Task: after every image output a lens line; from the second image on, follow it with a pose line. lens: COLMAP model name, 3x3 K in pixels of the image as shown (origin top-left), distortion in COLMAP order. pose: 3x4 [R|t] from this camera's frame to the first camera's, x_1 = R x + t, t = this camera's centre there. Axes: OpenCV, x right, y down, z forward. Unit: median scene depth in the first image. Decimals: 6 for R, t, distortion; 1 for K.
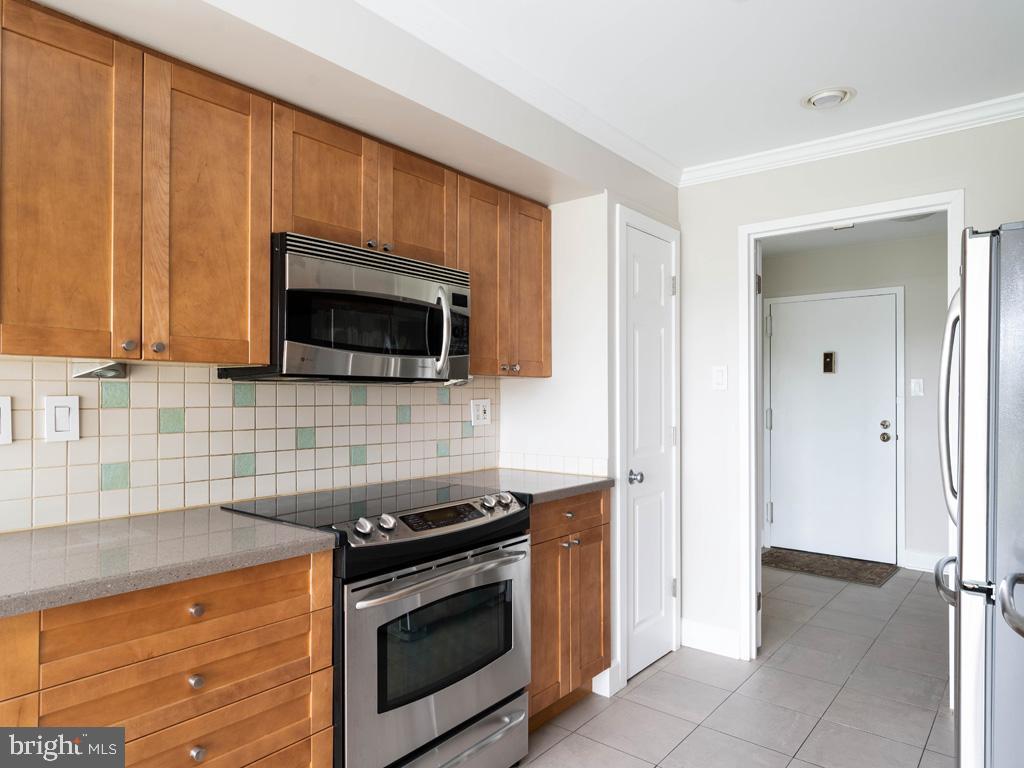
lens RADIAL K [[644.7, 0, 511.1], [0, 644.7, 386.7], [0, 0, 1]] dist [0.027171, -0.001589]
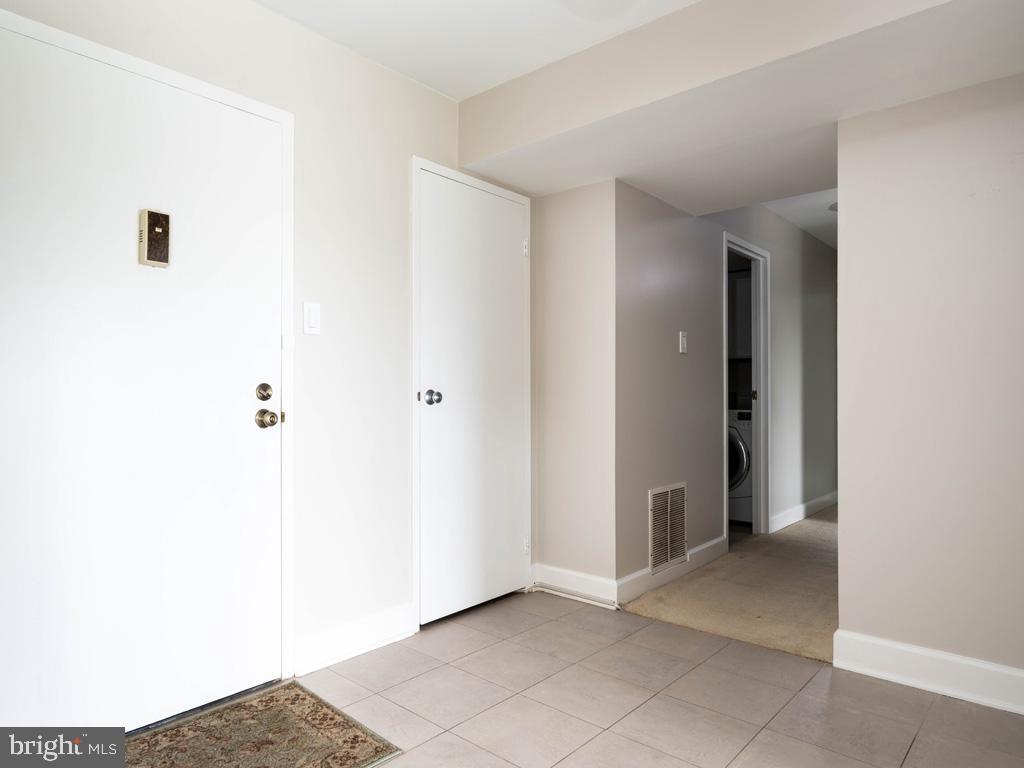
lens RADIAL K [[644.7, 0, 509.6], [0, 644.7, 384.8], [0, 0, 1]] dist [0.027171, -0.001589]
pose [[0.047914, 0.007667, 0.998822, 0.169876], [-0.013925, 0.999878, -0.007008, 0.080041], [-0.998754, -0.013573, 0.048014, 1.192079]]
